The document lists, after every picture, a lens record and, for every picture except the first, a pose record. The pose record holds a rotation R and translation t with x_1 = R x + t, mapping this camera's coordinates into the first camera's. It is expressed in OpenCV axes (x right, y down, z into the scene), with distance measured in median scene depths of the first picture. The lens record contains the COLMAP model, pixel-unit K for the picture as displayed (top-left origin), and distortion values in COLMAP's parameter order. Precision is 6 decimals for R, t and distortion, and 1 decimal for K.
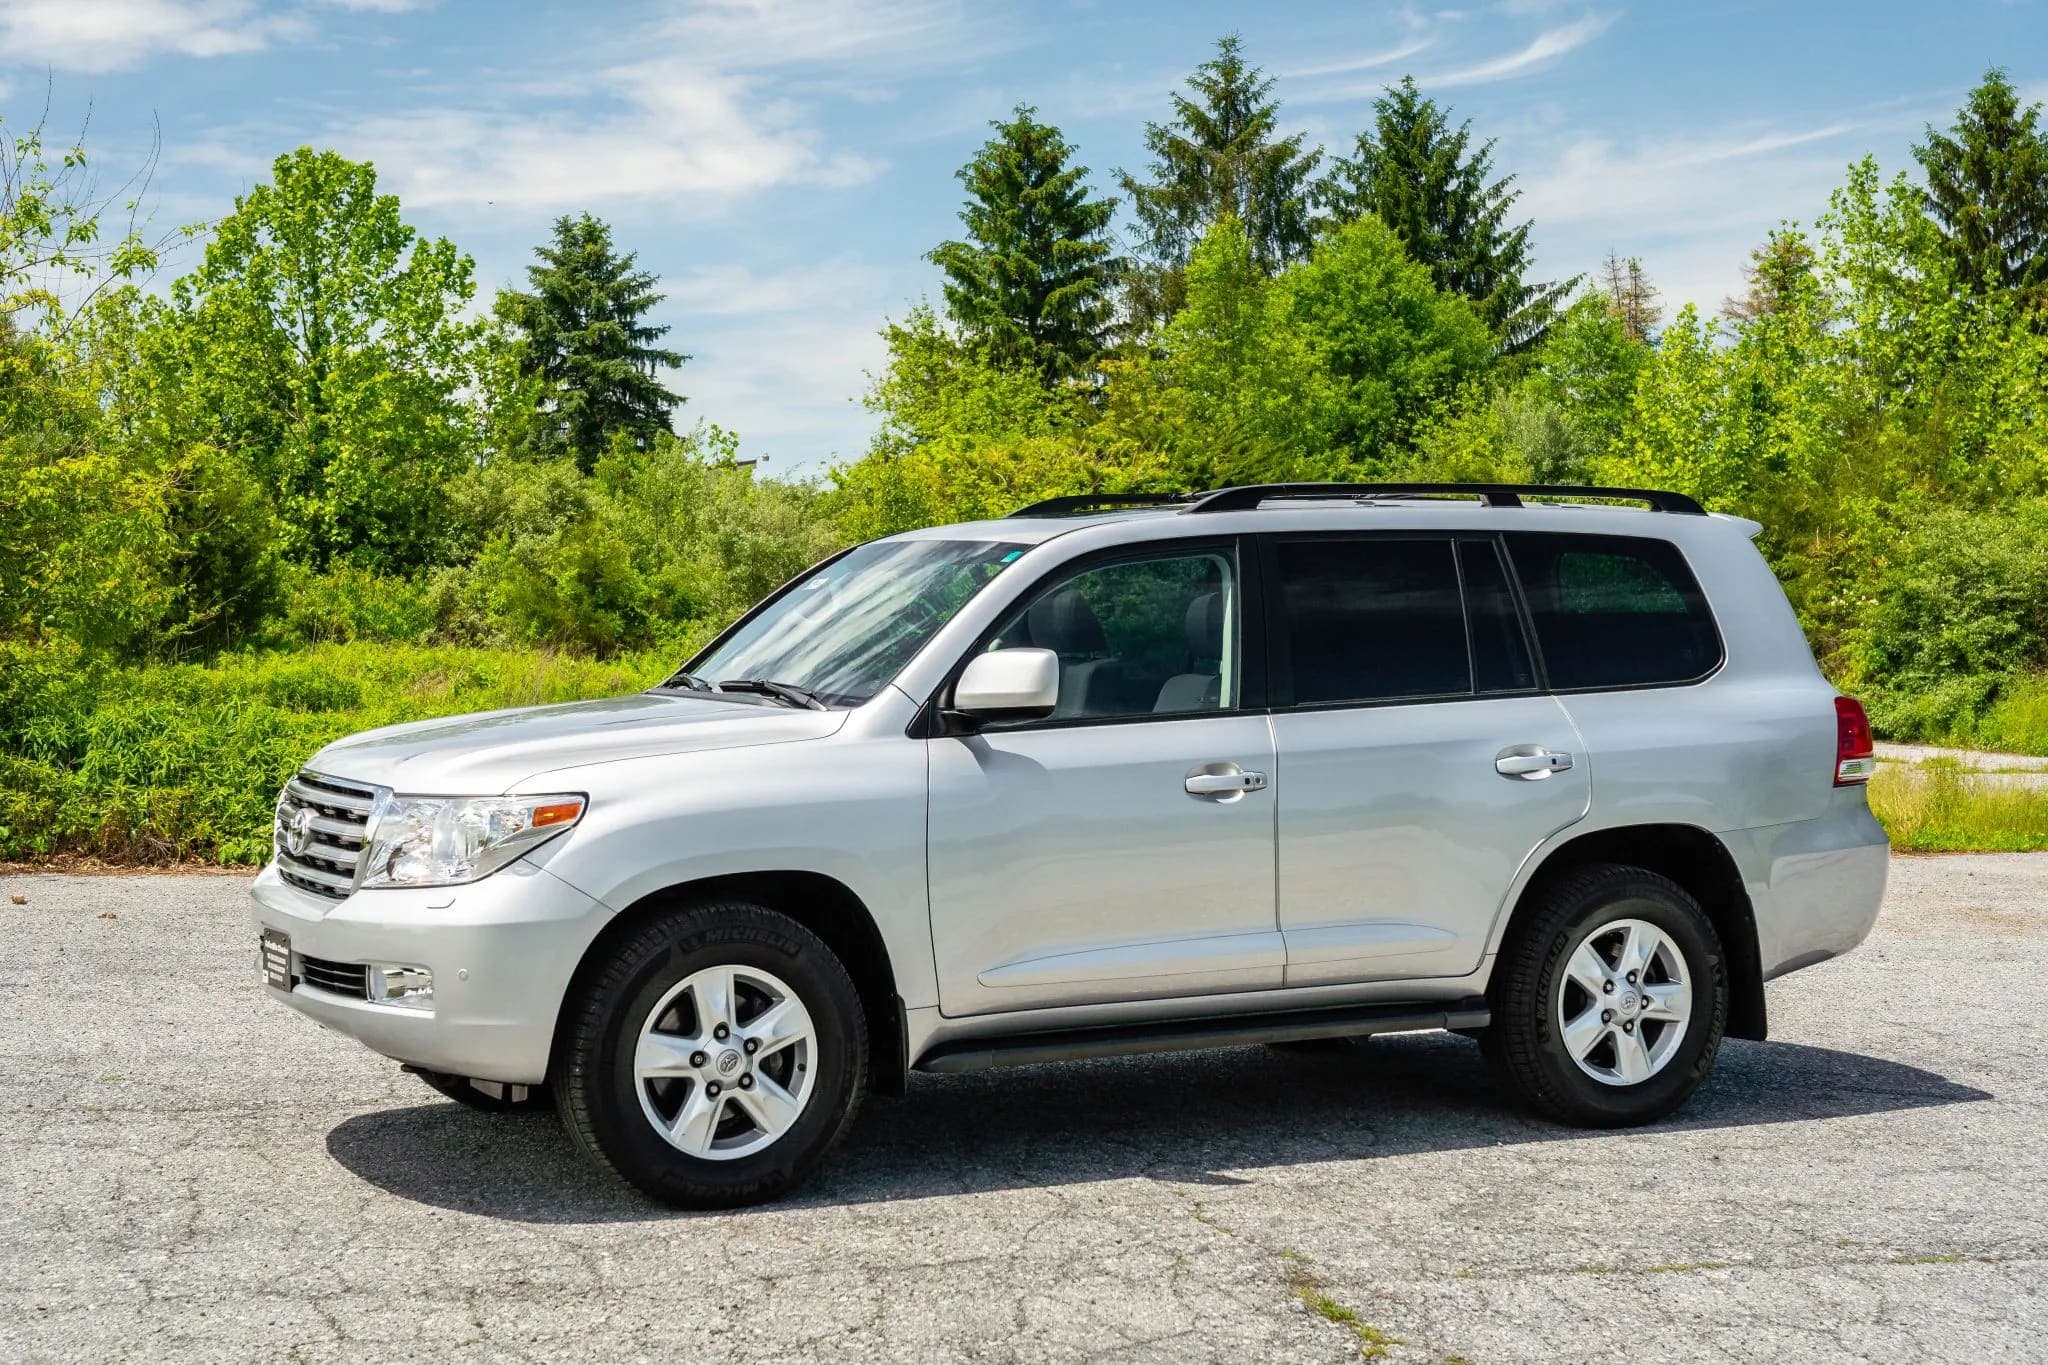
lens RADIAL K [[2983.3, 0, 1005.4], [0, 2983.3, 666.9], [0, 0, 1]] dist [0.003031, 0.059191]
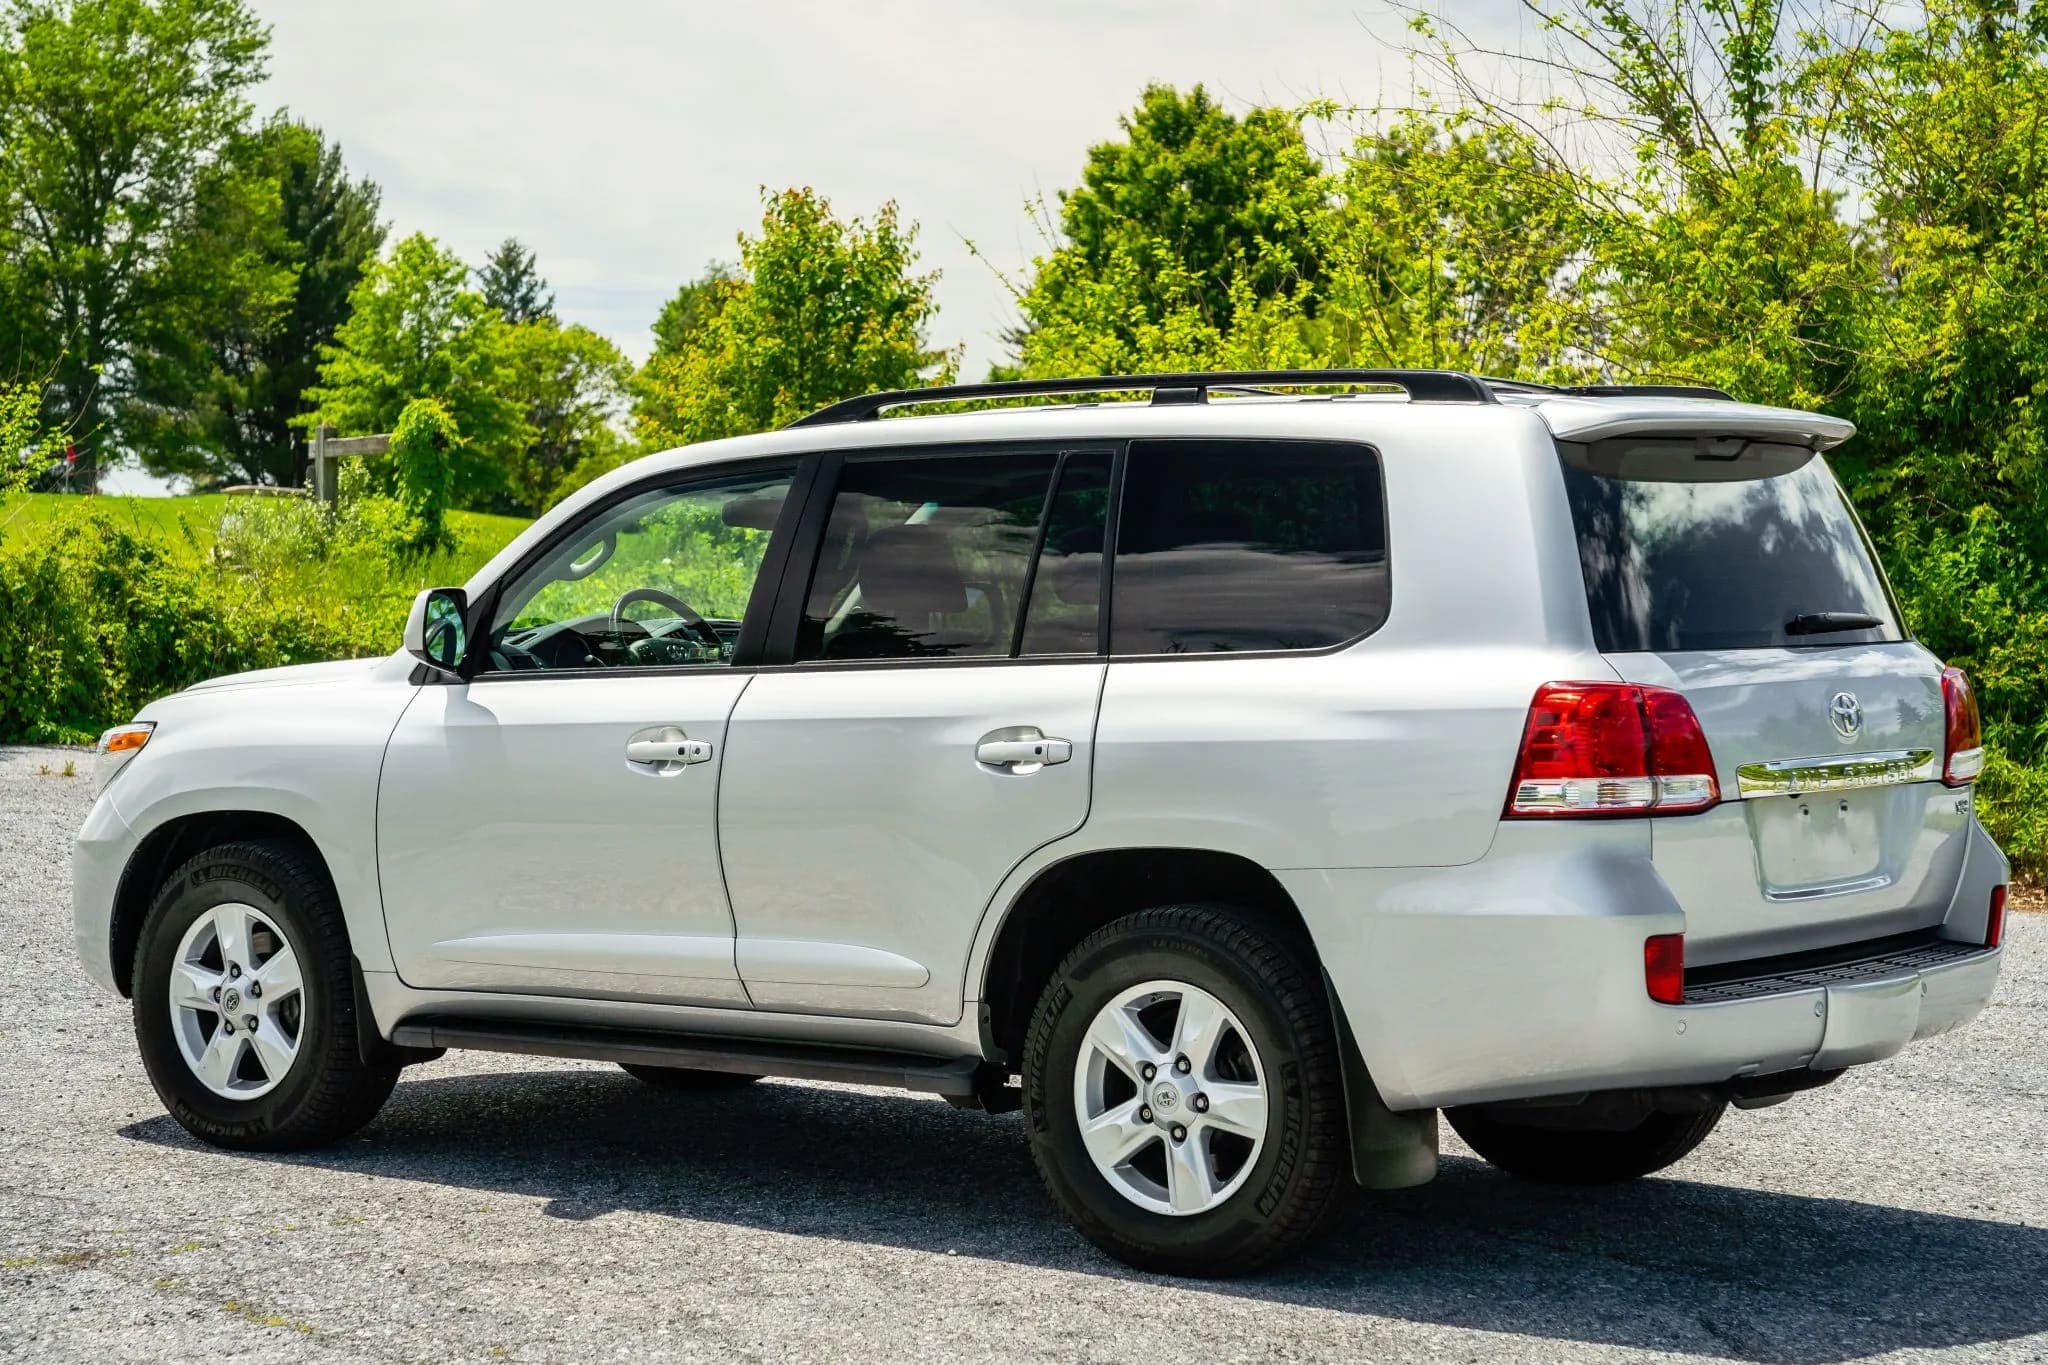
lens RADIAL K [[4141.3, 0, 1024.0], [0, 4141.3, 682.5], [0, 0, 1]] dist [0.006788, 0.185884]
pose [[0.445960, 0.024564, -0.894716, 1.053201], [-0.023110, 0.999606, 0.015924, -0.001309], [0.894754, 0.013576, 0.446352, 0.518929]]
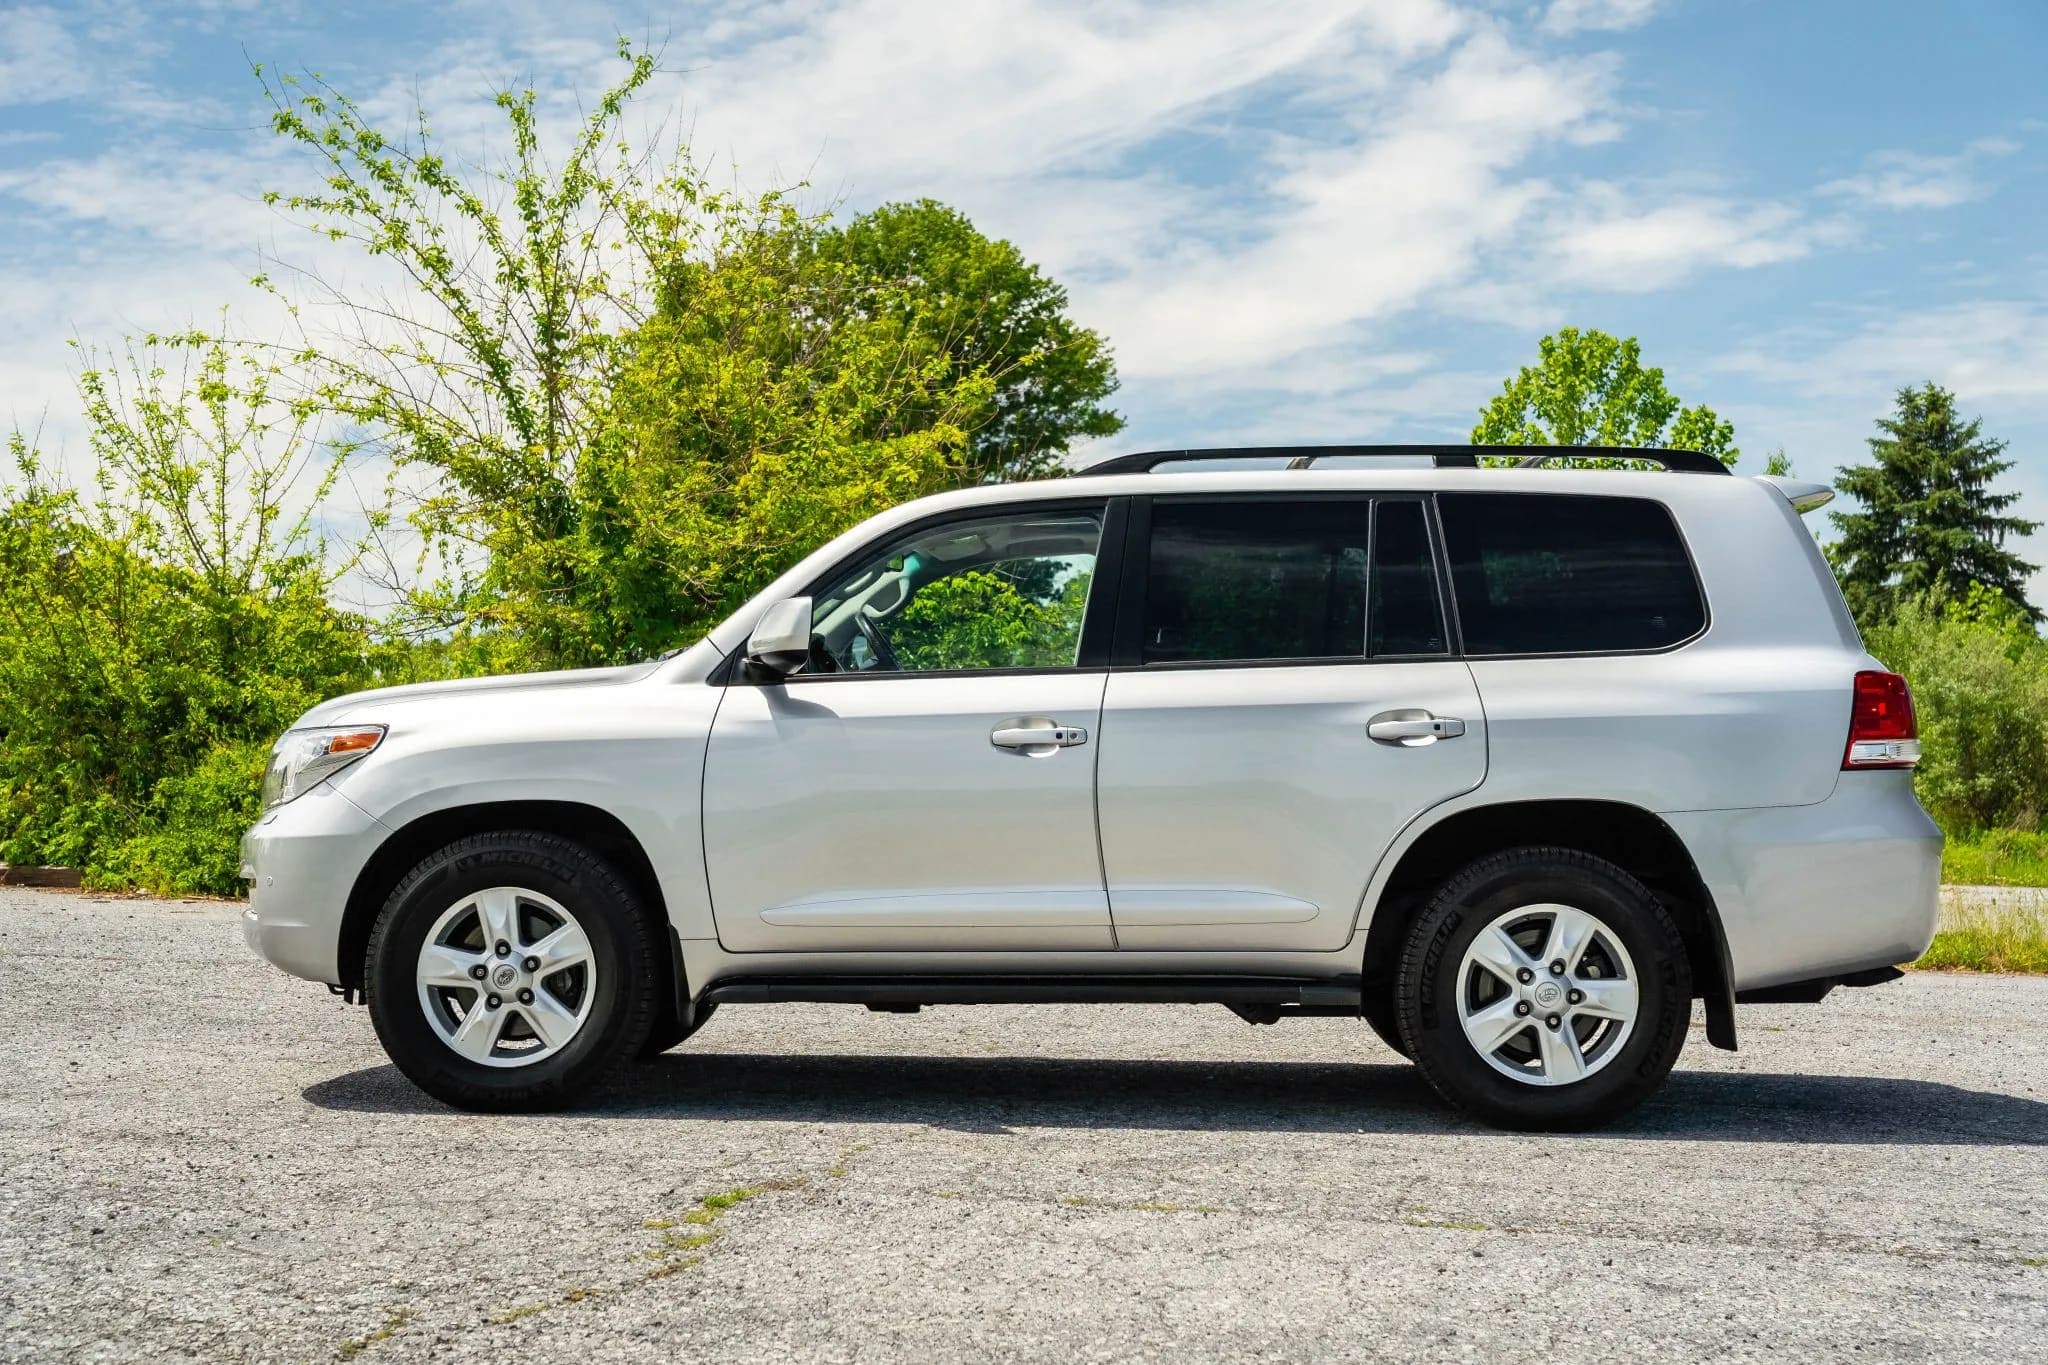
lens RADIAL K [[2926.0, 0, 1024.0], [0, 2926.0, 682.5], [0, 0, 1]] dist [0.018905, -0.022378]
pose [[0.879931, -0.011190, -0.474970, 0.486841], [-0.018304, 0.998182, -0.057427, 0.070017], [0.474749, 0.059225, 0.878126, 0.124060]]
